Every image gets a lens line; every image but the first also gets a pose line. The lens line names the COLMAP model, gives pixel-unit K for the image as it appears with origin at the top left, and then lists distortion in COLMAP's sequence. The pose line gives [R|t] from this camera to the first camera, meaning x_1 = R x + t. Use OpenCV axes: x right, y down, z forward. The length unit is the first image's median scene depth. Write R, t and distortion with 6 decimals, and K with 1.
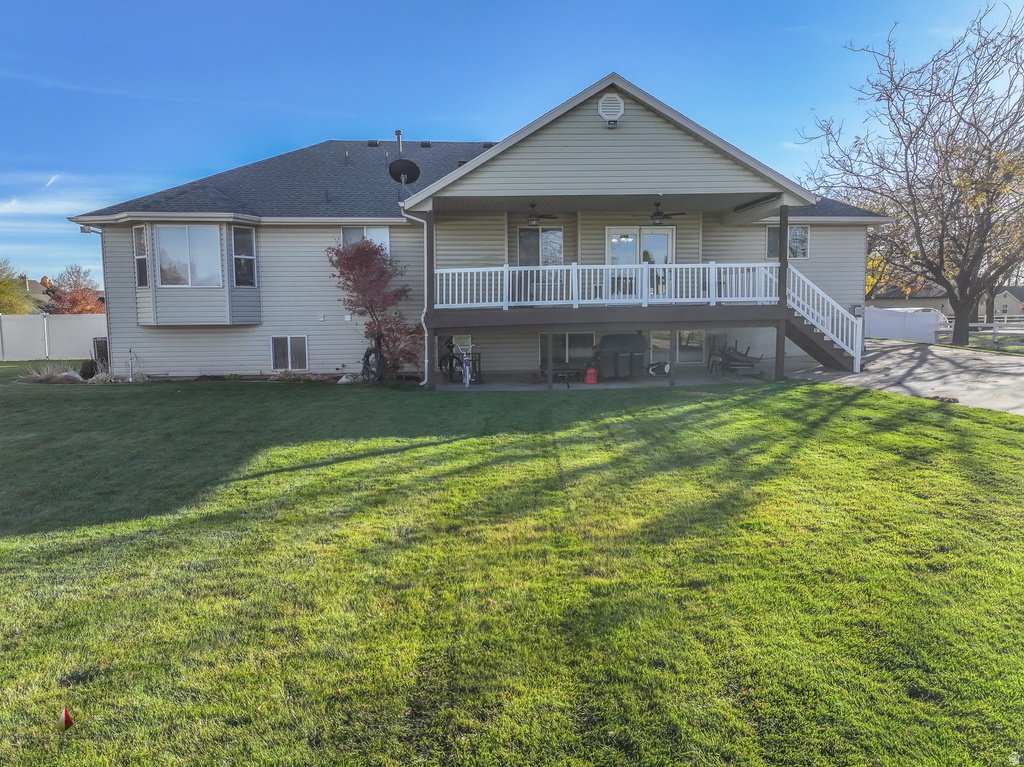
lens RADIAL K [[727.0, 0, 512.0], [0, 727.0, 383.5], [0, 0, 1]] dist [0.014857, -0.002708]
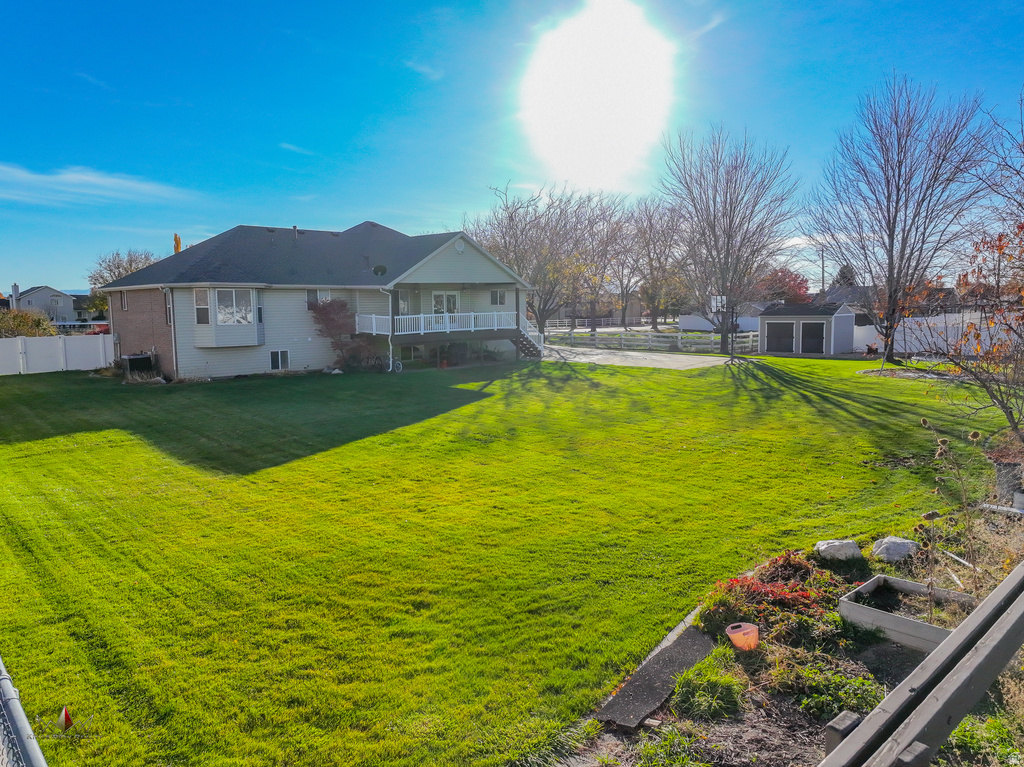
lens RADIAL K [[727.0, 0, 512.0], [0, 727.0, 383.5], [0, 0, 1]] dist [0.014857, -0.002708]
pose [[0.804216, -0.058648, 0.591436, -0.928058], [0.064706, 0.997844, 0.010963, 0.033684], [-0.590804, 0.029453, 0.806277, -0.776197]]
